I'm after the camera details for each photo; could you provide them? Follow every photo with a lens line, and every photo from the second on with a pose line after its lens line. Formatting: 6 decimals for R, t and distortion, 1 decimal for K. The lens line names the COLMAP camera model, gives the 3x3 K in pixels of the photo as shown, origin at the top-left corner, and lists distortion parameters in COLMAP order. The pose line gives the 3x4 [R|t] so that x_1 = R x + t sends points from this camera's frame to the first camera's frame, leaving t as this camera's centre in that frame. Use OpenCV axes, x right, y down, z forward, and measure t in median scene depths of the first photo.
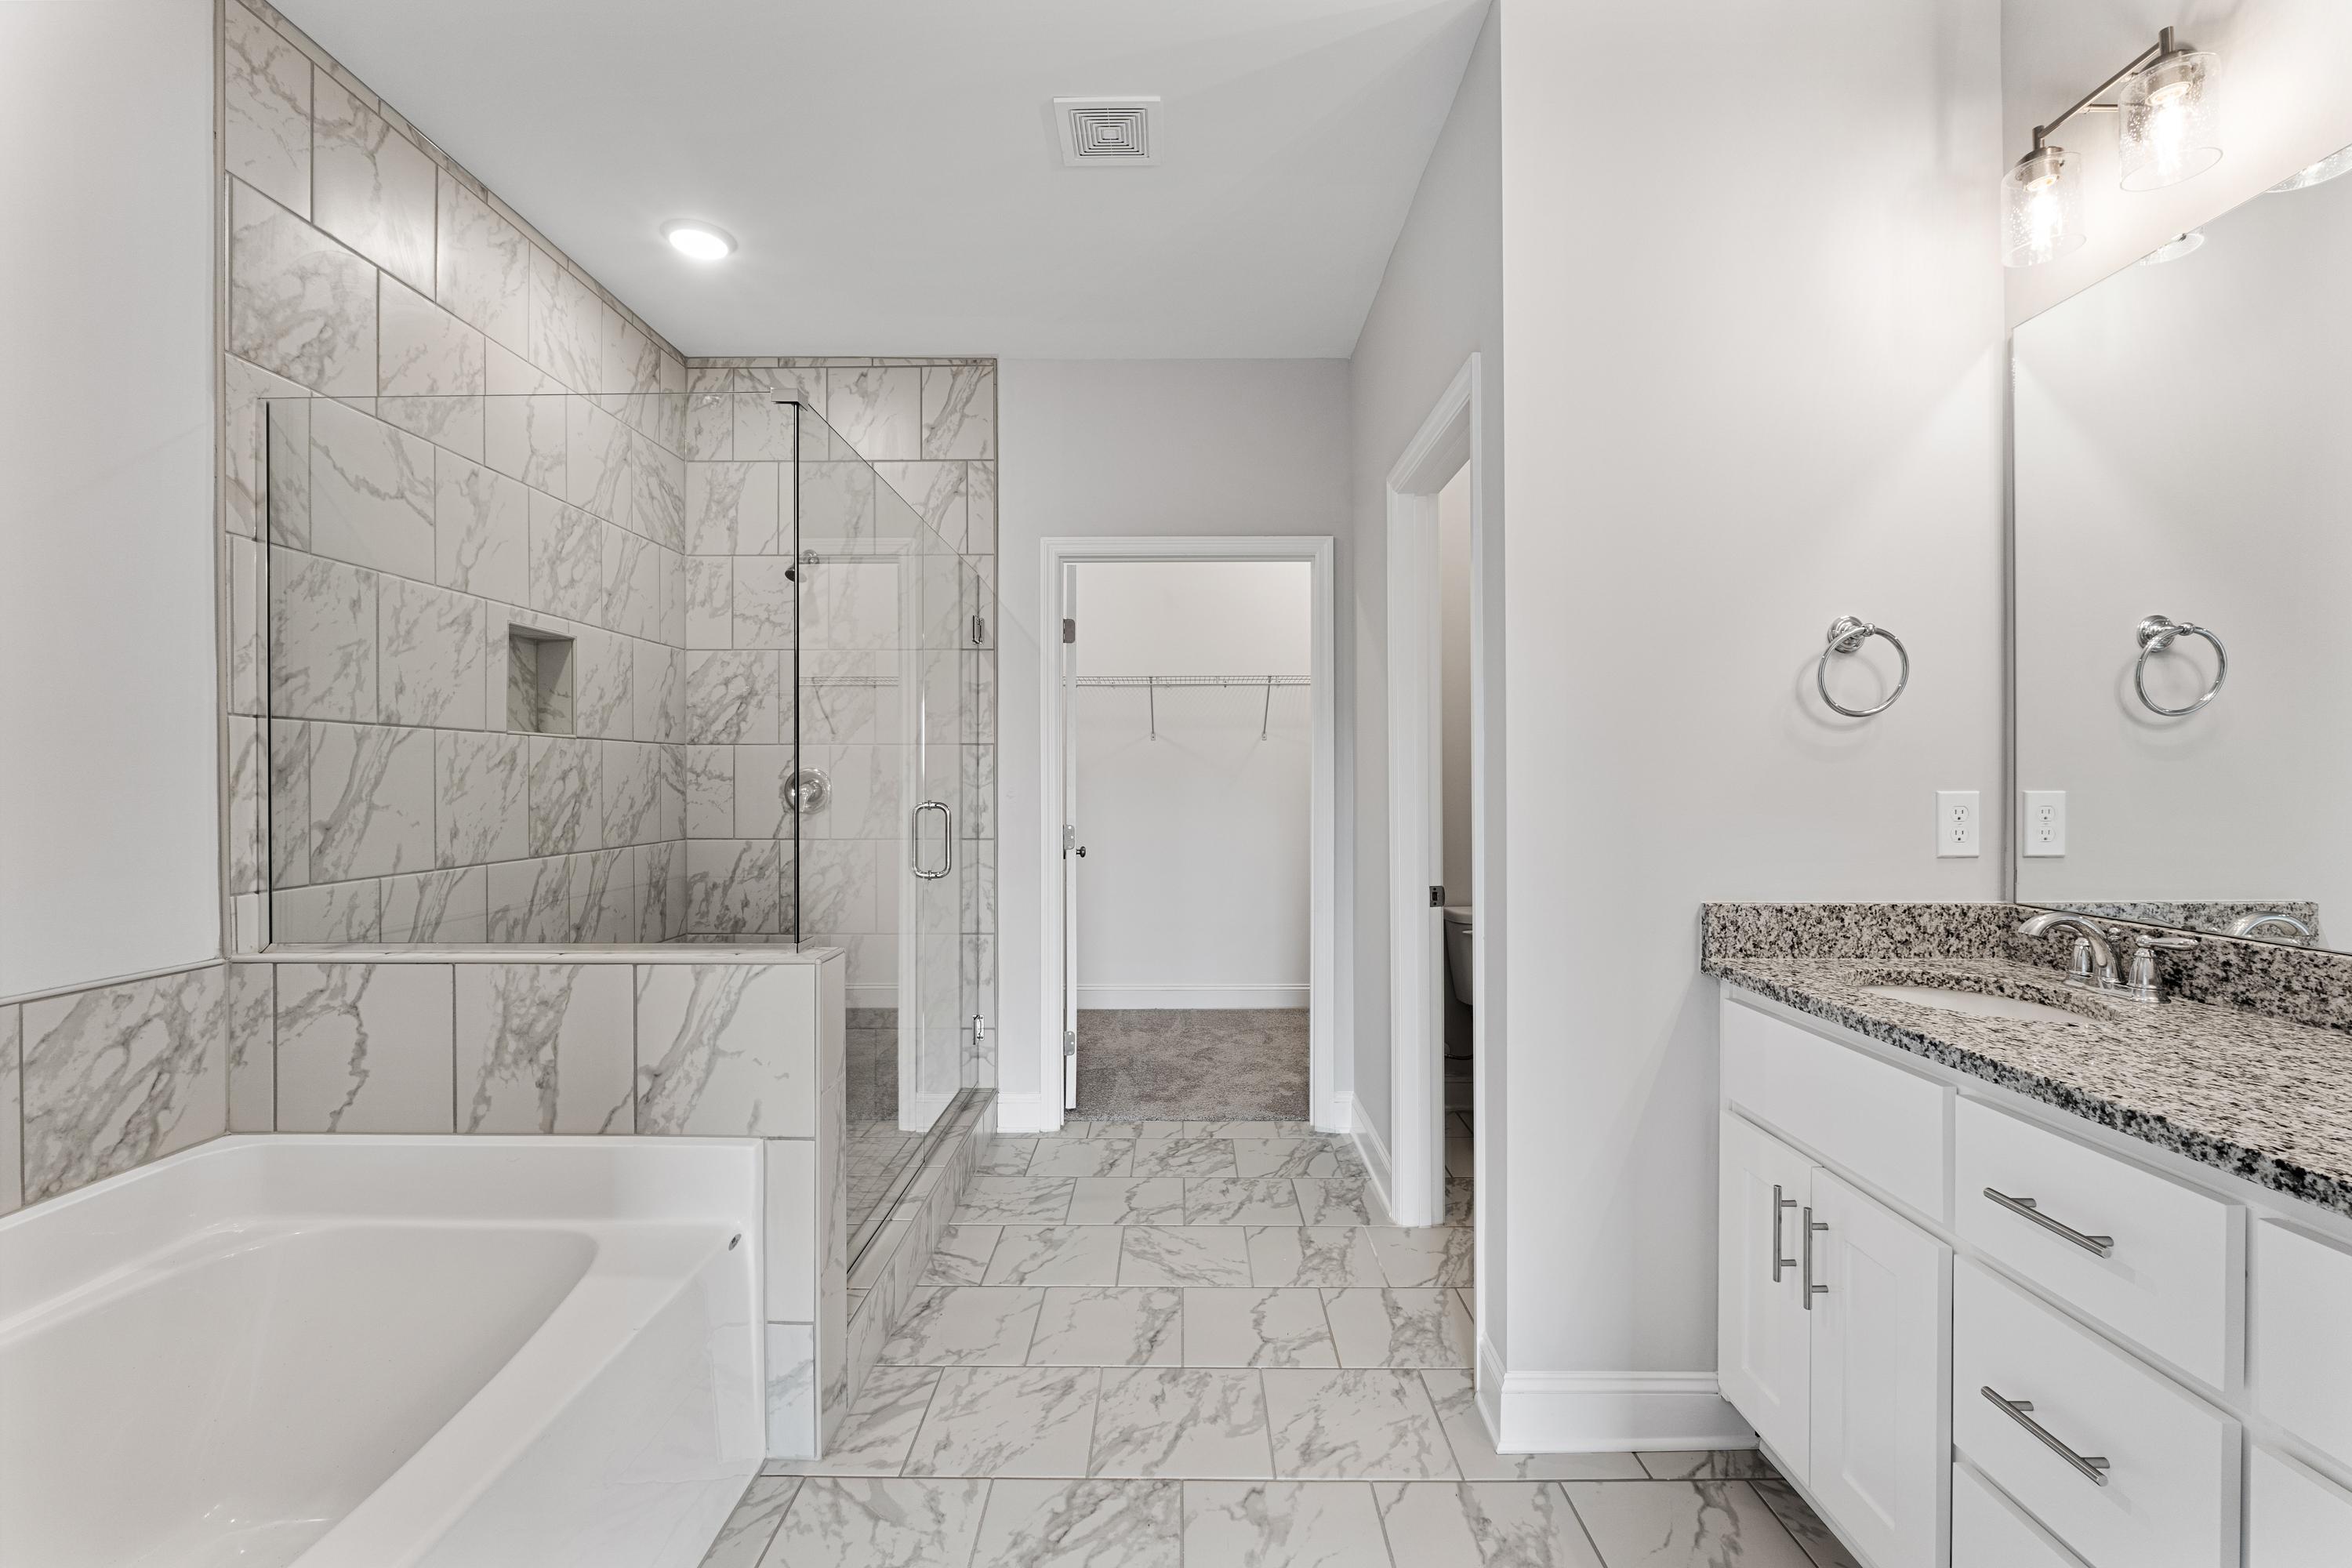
lens RADIAL K [[979.6, 0, 1174.9], [0, 979.6, 778.6], [0, 0, 1]] dist [-0.005870, 0.000359]
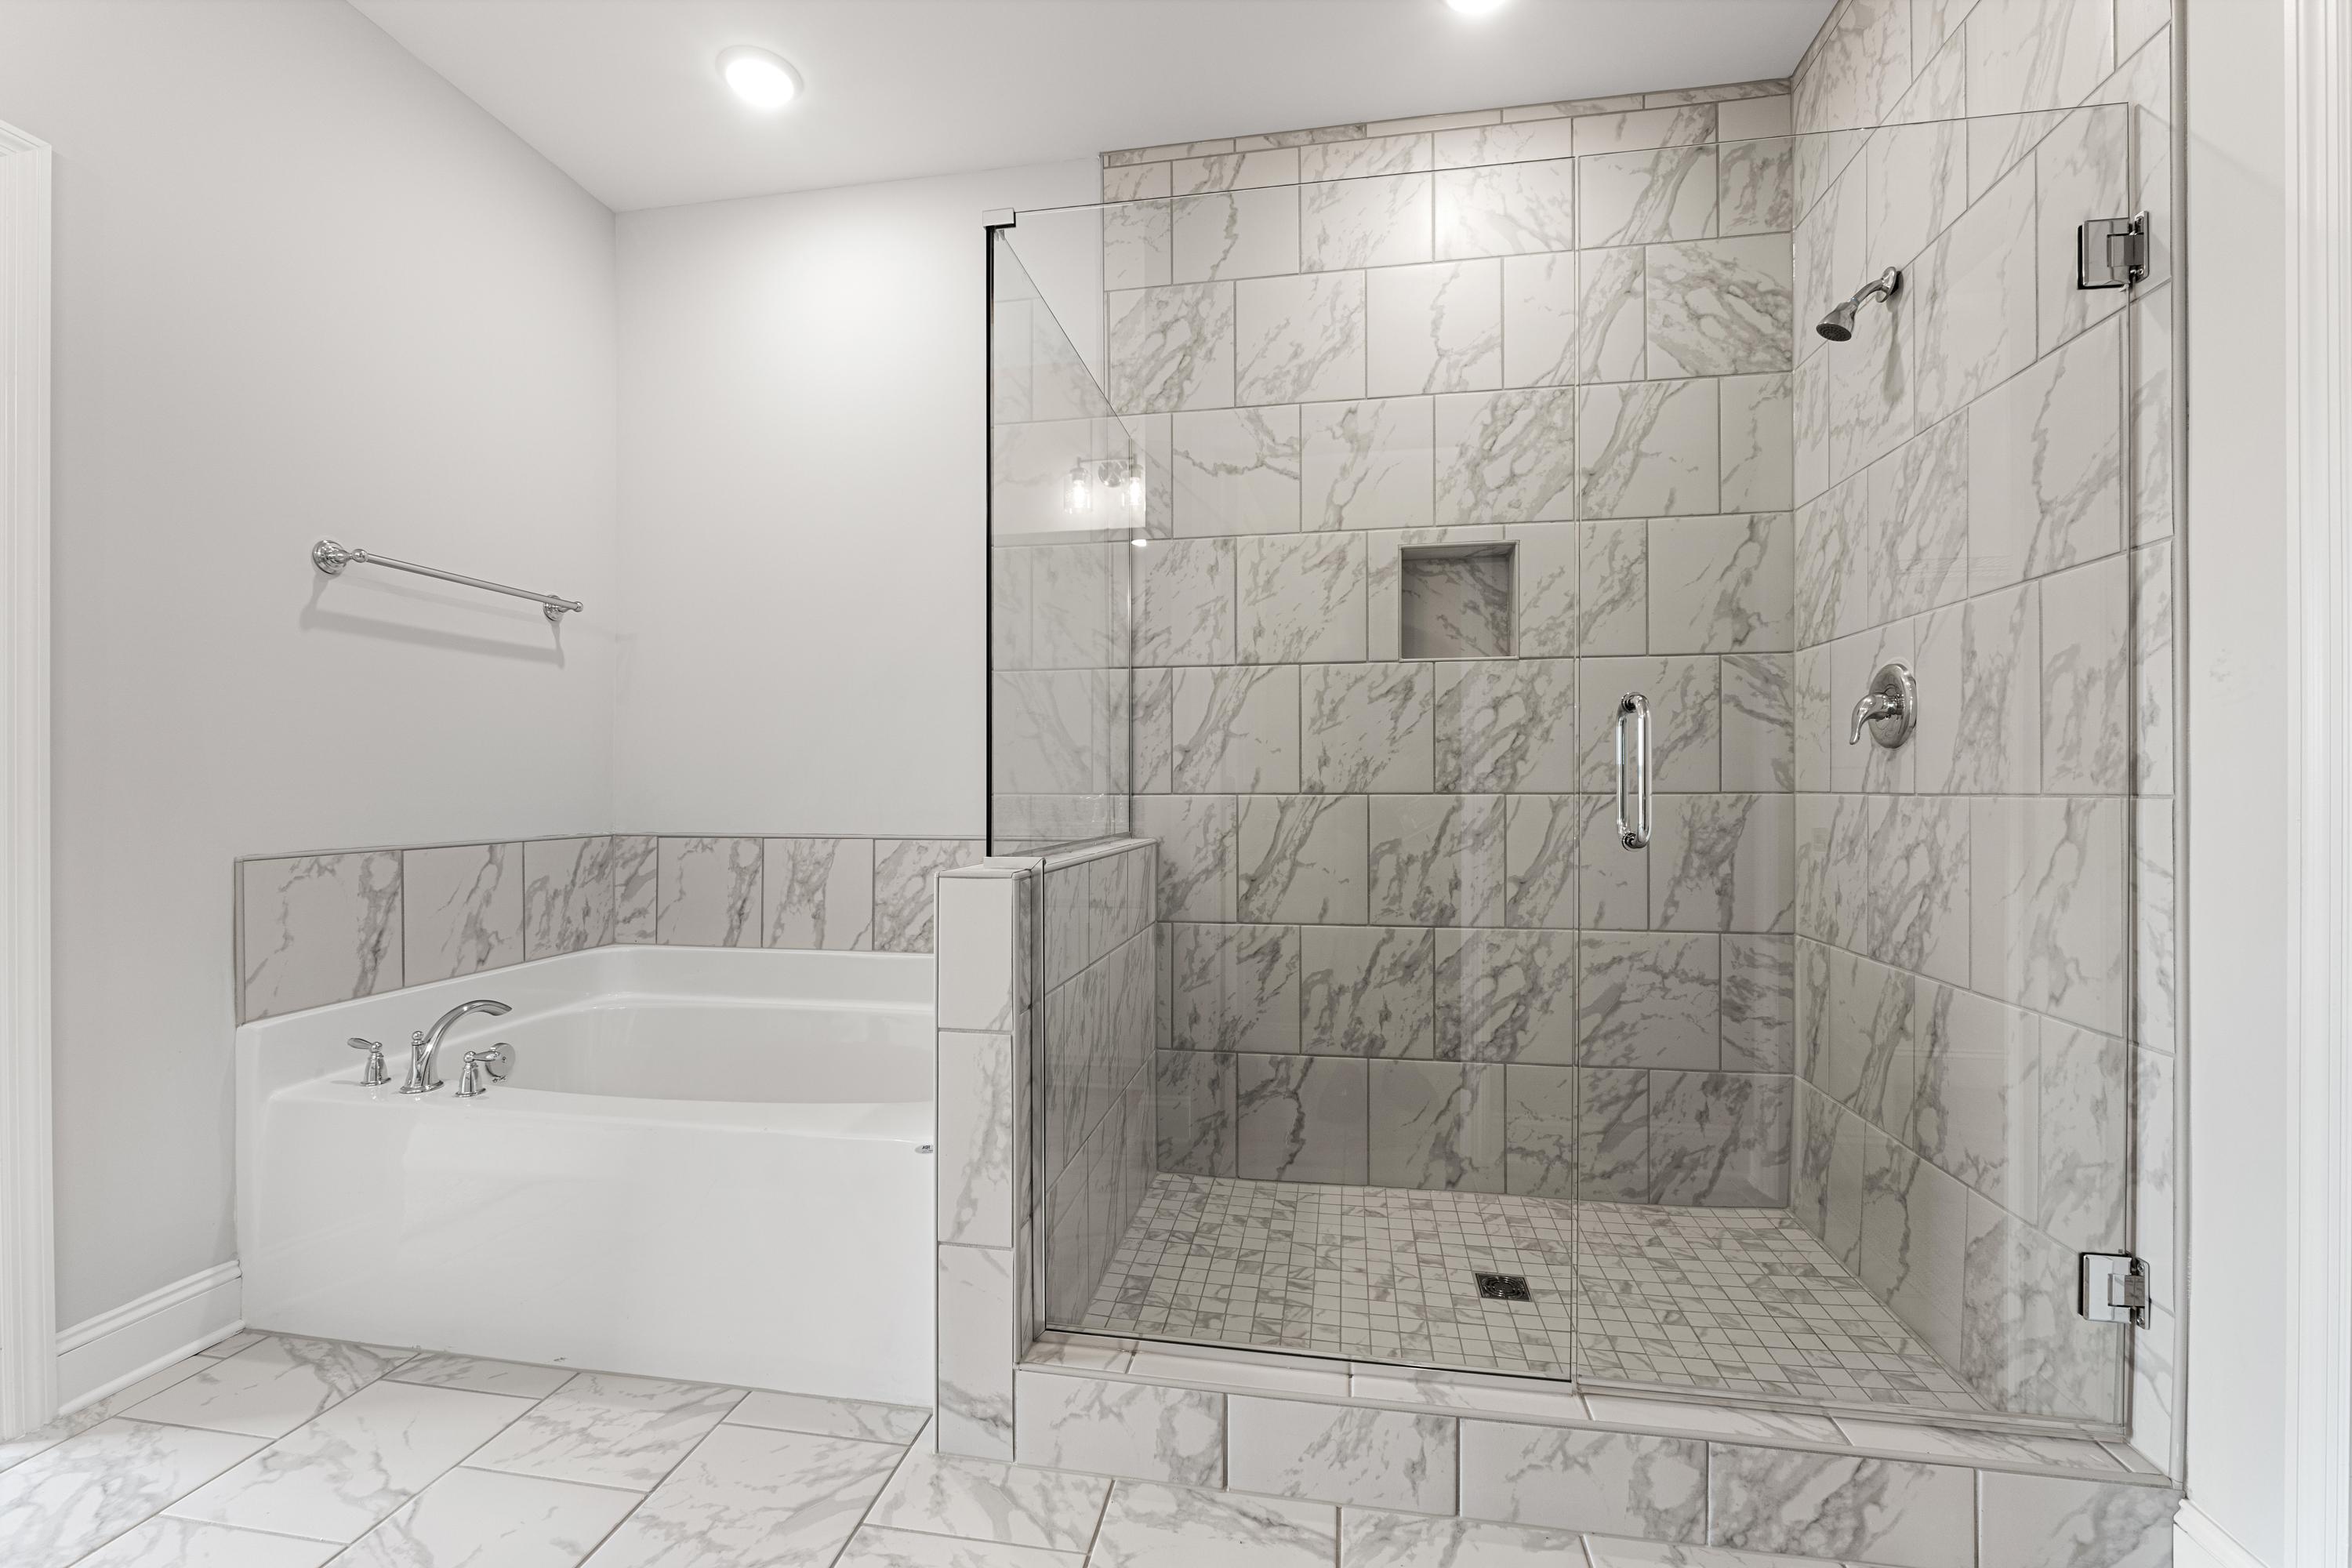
lens RADIAL K [[979.6, 0, 1165.1], [0, 979.6, 786.7], [0, 0, 1]] dist [-0.005870, 0.000359]
pose [[-0.155930, 0.001079, -0.987768, 0.290693], [0.003297, 0.999994, 0.000572, 0.071019], [0.987763, -0.003167, -0.155932, 0.856534]]
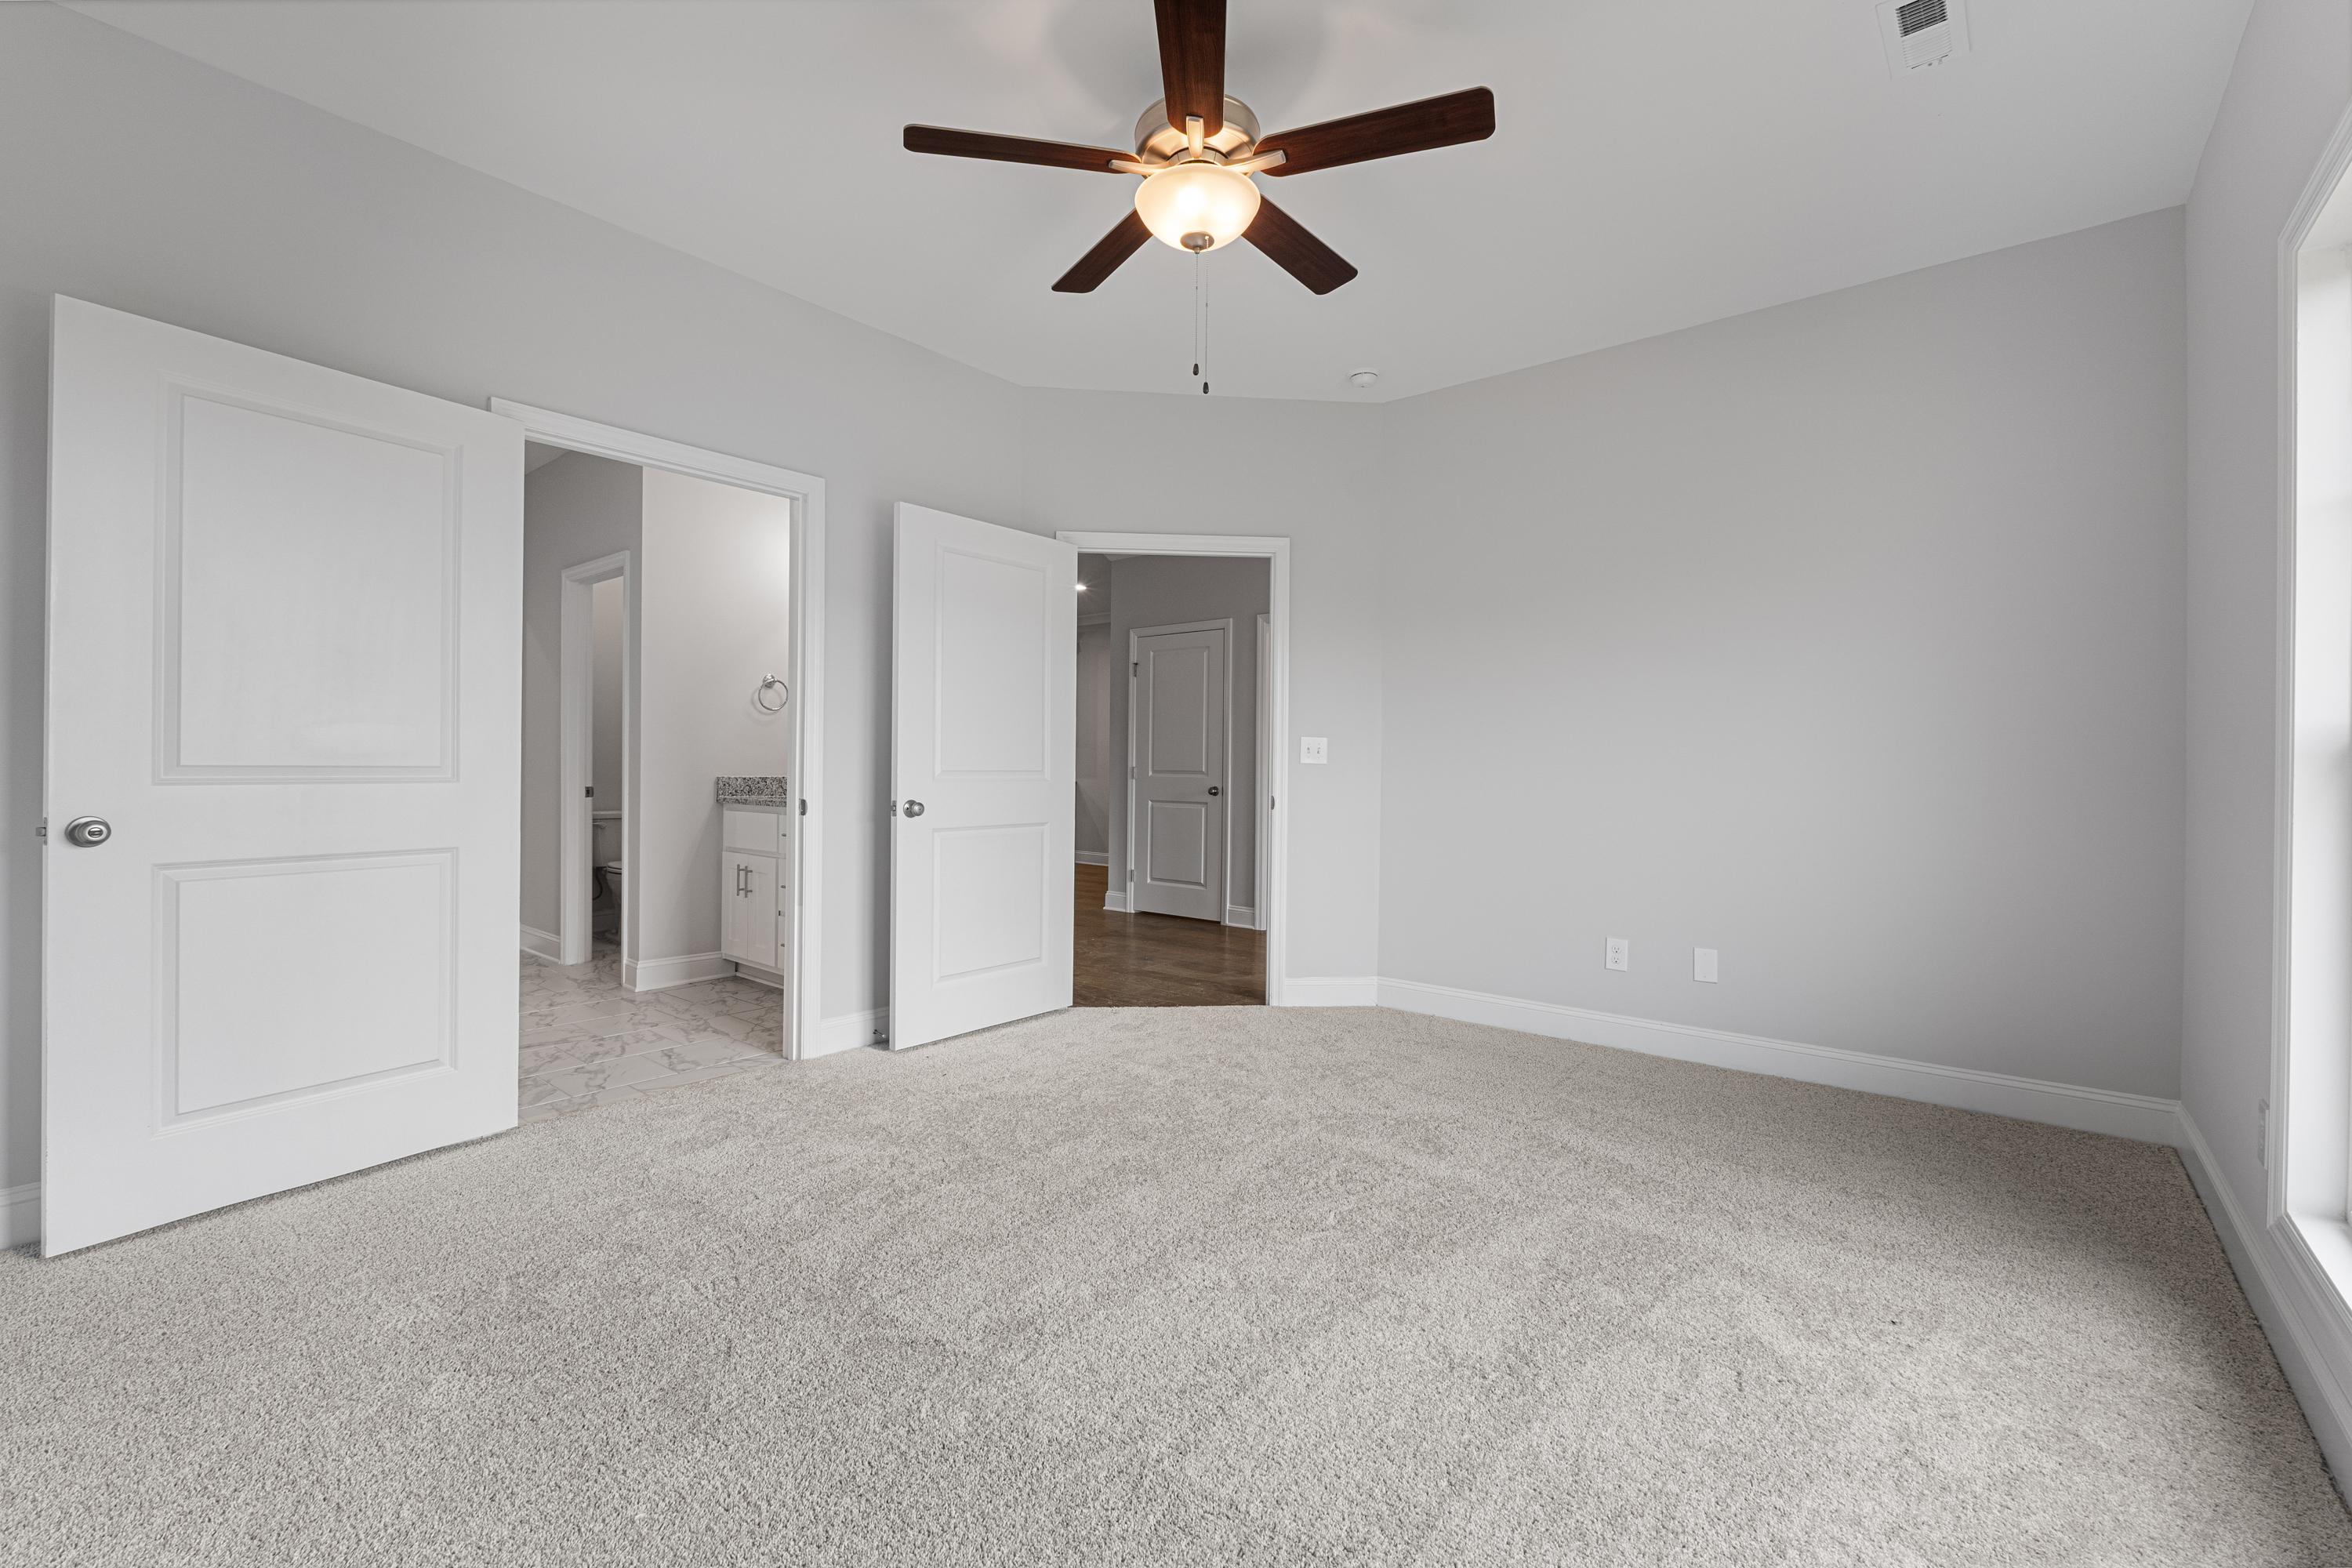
lens RADIAL K [[979.6, 0, 1176.0], [0, 979.6, 763.1], [0, 0, 1]] dist [-0.005870, 0.000359]
pose [[0.626350, 0.006025, 0.779519, -1.692832], [-0.012999, 0.999912, 0.002716, 0.143516], [-0.779434, -0.011834, 0.626373, -3.679065]]
